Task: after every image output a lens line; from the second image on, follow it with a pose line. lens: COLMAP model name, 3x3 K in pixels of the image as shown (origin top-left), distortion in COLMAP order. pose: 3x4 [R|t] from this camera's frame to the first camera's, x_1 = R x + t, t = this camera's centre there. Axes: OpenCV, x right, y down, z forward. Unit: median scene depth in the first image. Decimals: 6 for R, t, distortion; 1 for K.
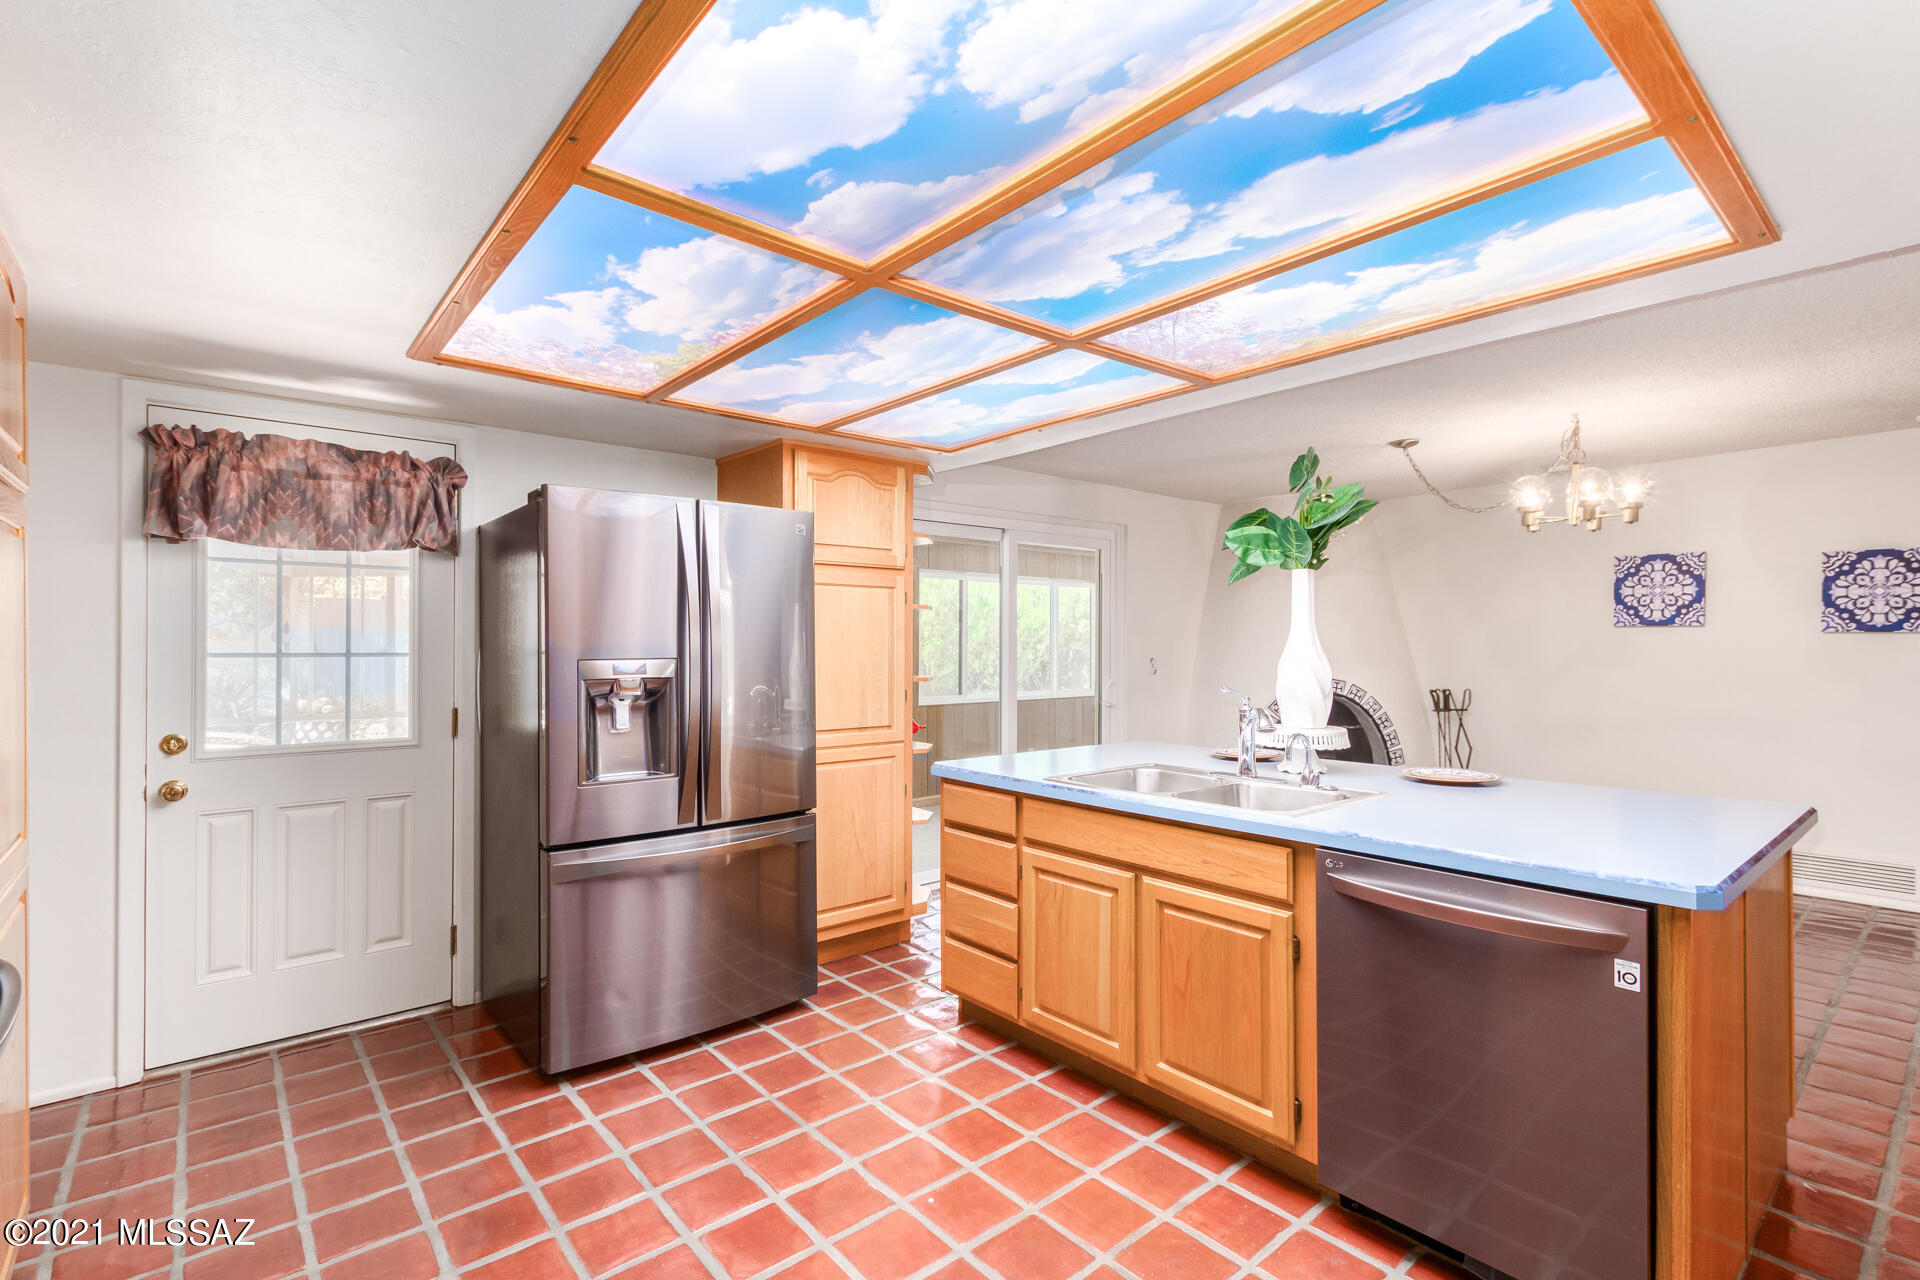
lens RADIAL K [[886.2, 0, 966.2], [0, 886.2, 638.0], [0, 0, 1]] dist [0.008731, -0.001876]
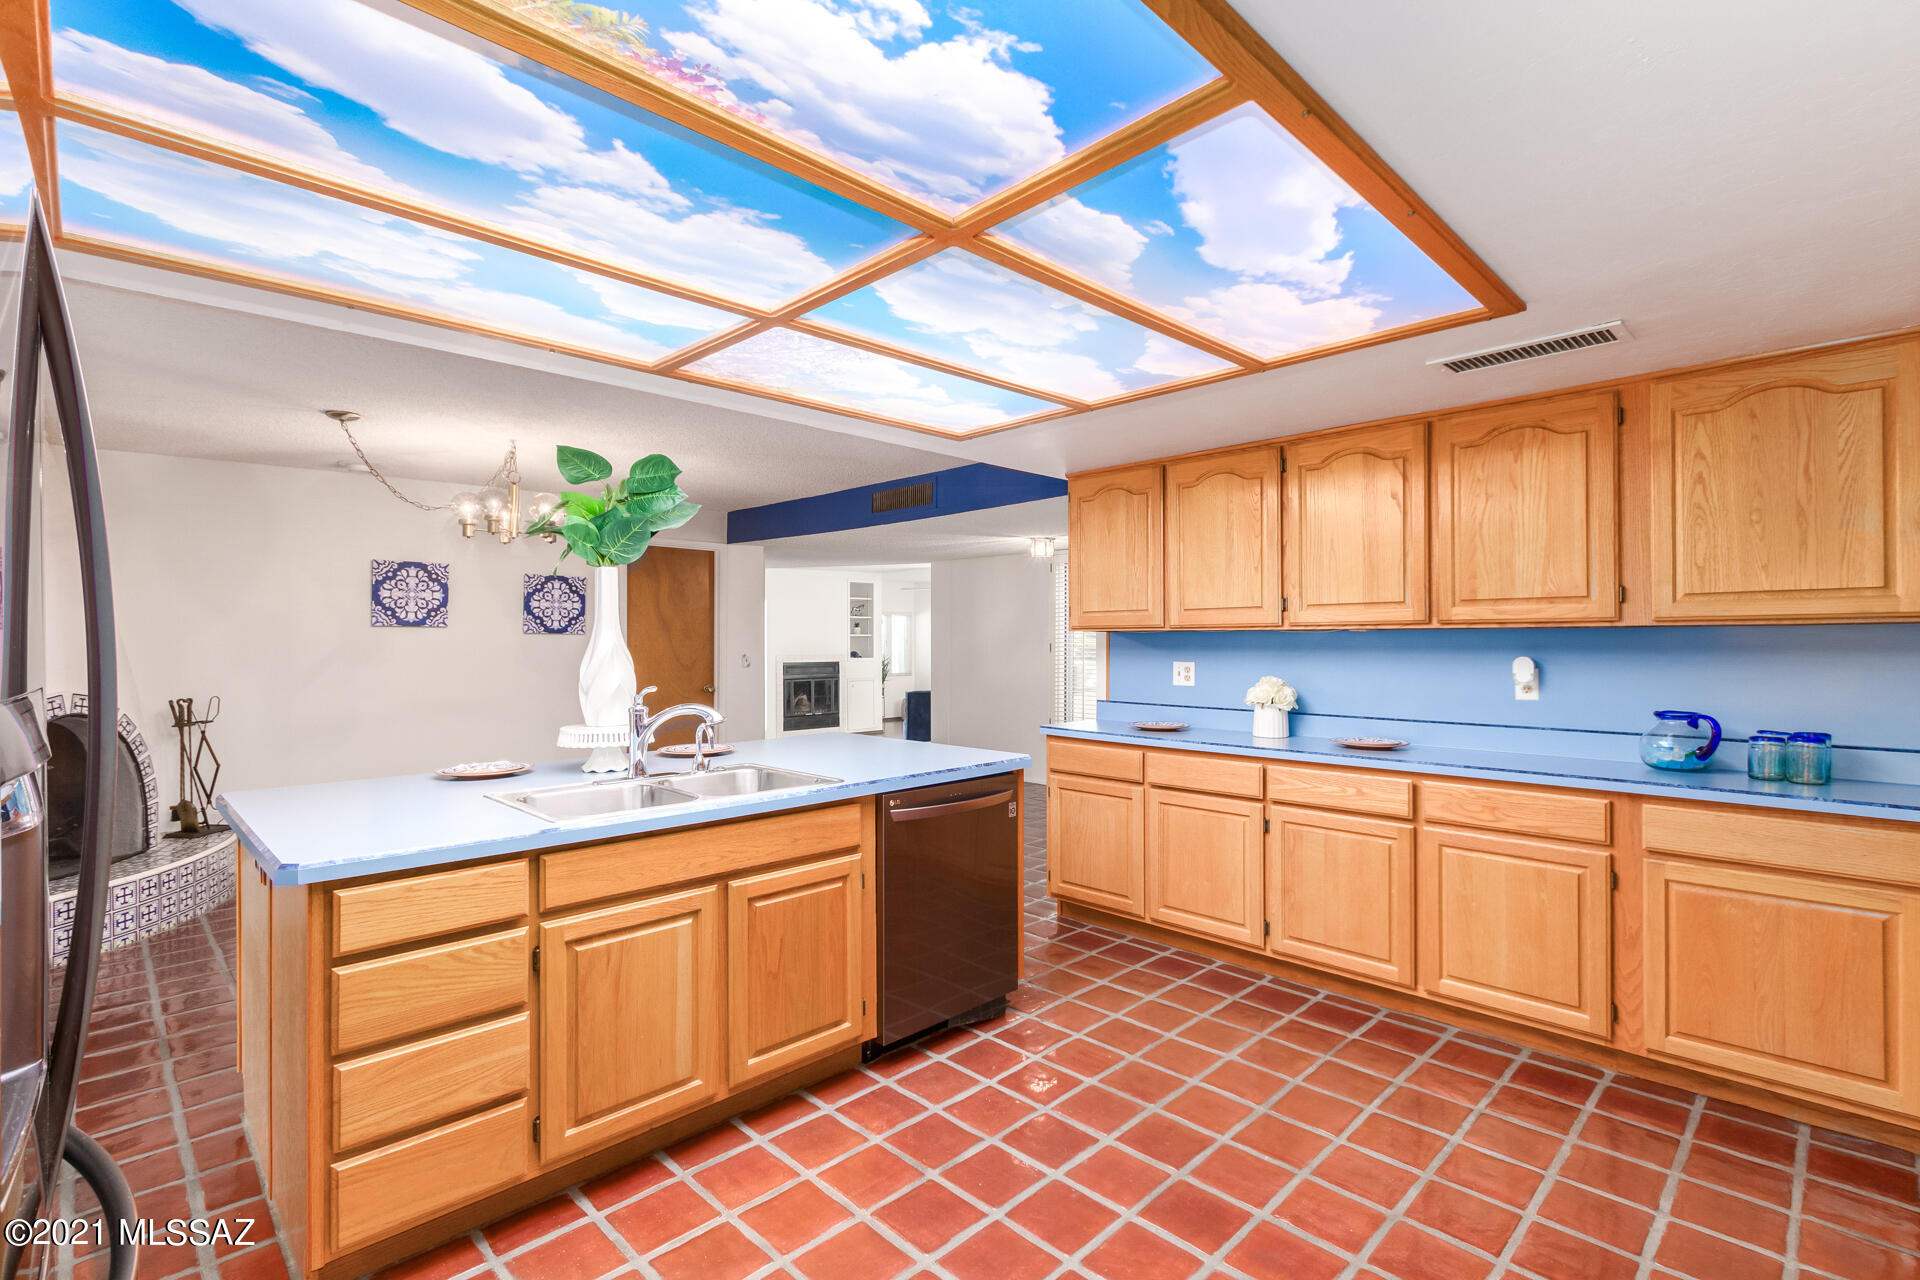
lens RADIAL K [[886.2, 0, 956.3], [0, 886.2, 635.1], [0, 0, 1]] dist [0.008731, -0.001876]
pose [[-0.068744, 0.007287, 0.997608, -0.759546], [-0.004218, 0.999962, -0.007595, 0.006126], [-0.997625, -0.004730, -0.068710, 0.798576]]
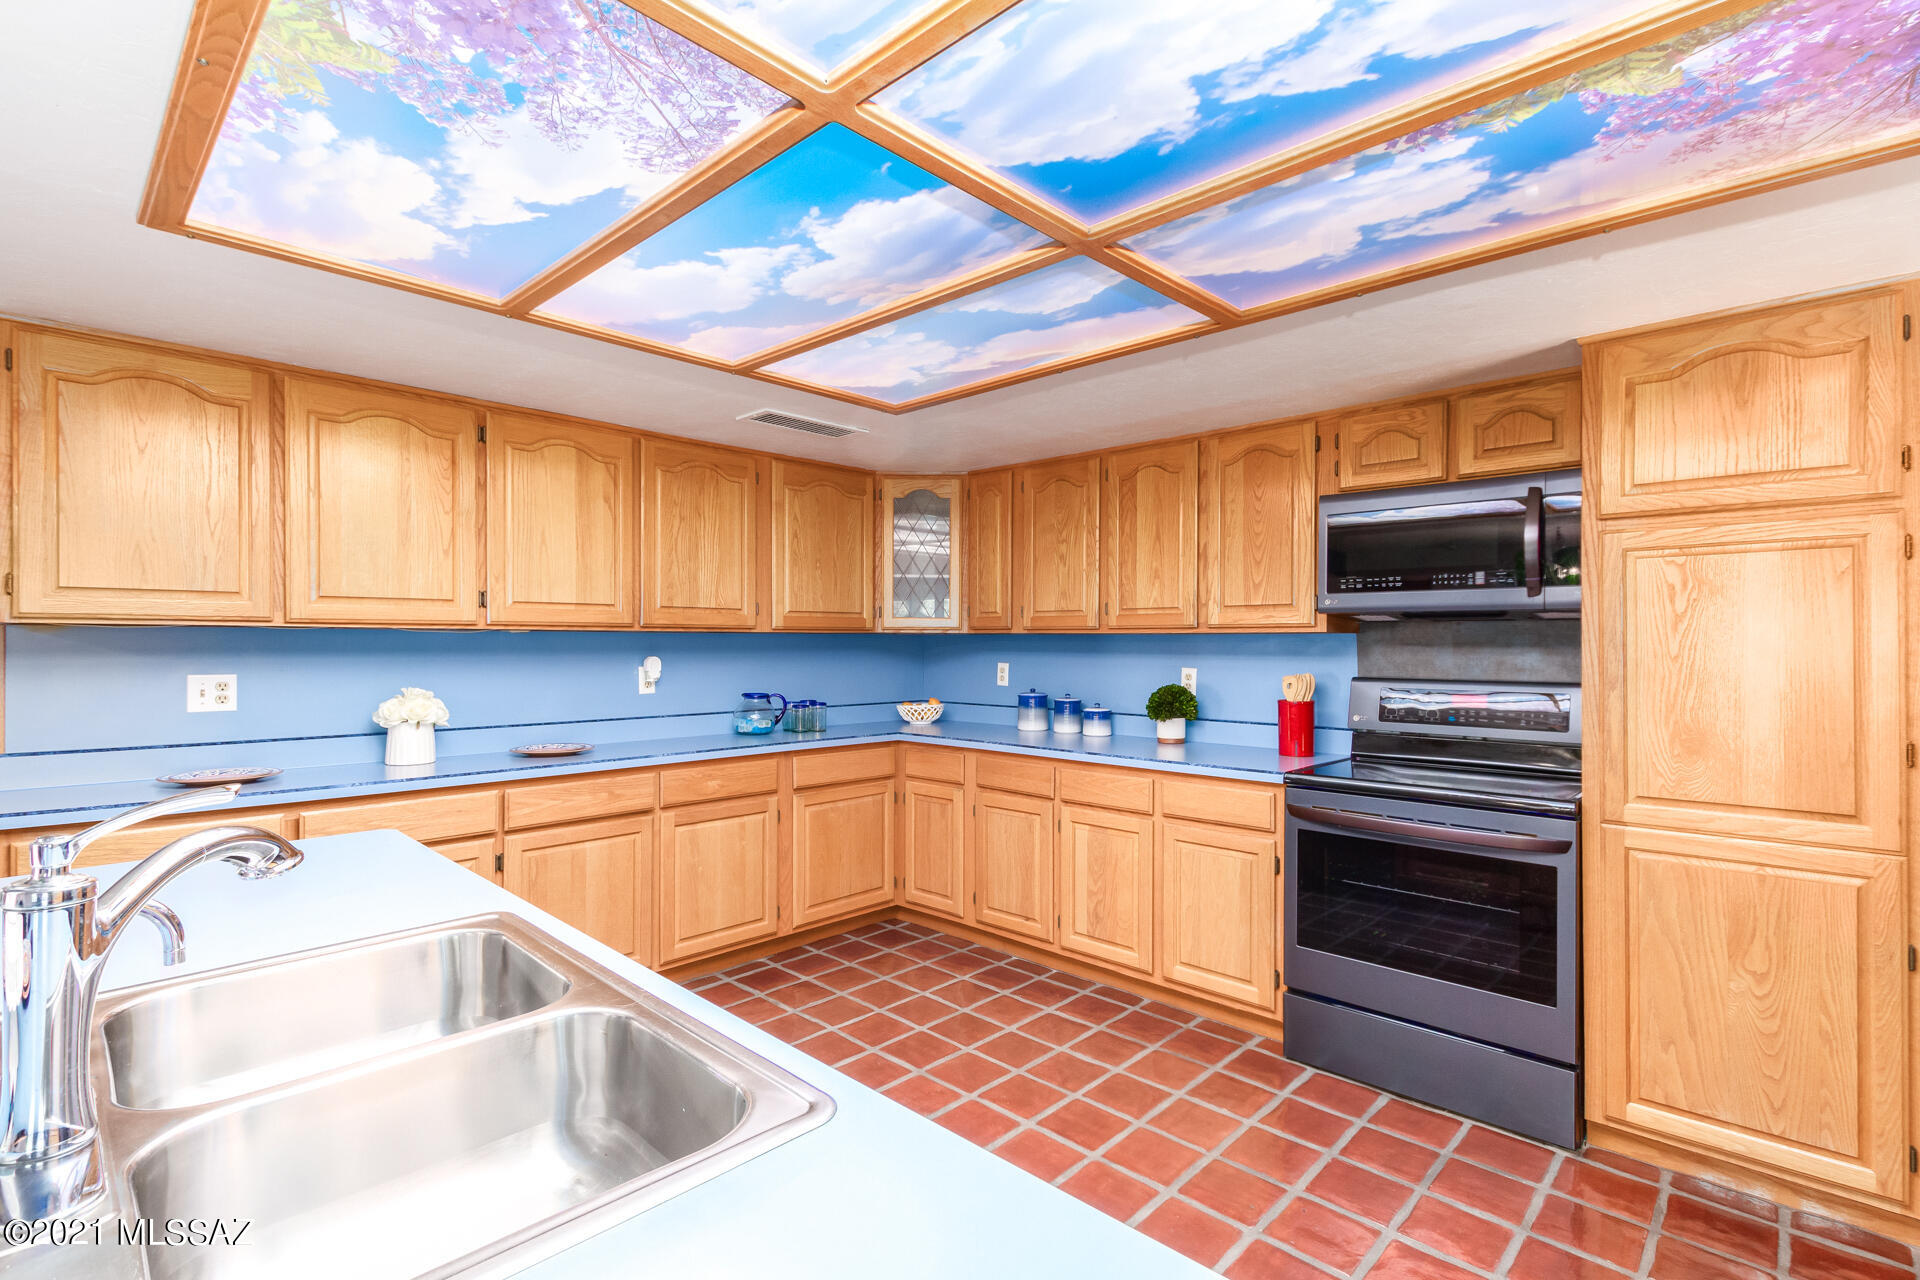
lens RADIAL K [[886.2, 0, 981.3], [0, 886.2, 642.0], [0, 0, 1]] dist [0.008731, -0.001876]
pose [[-0.993673, -0.001633, -0.112304, 0.077462], [-0.000906, 0.999978, -0.006531, 0.008955], [0.112312, -0.006388, -0.993652, 1.433954]]
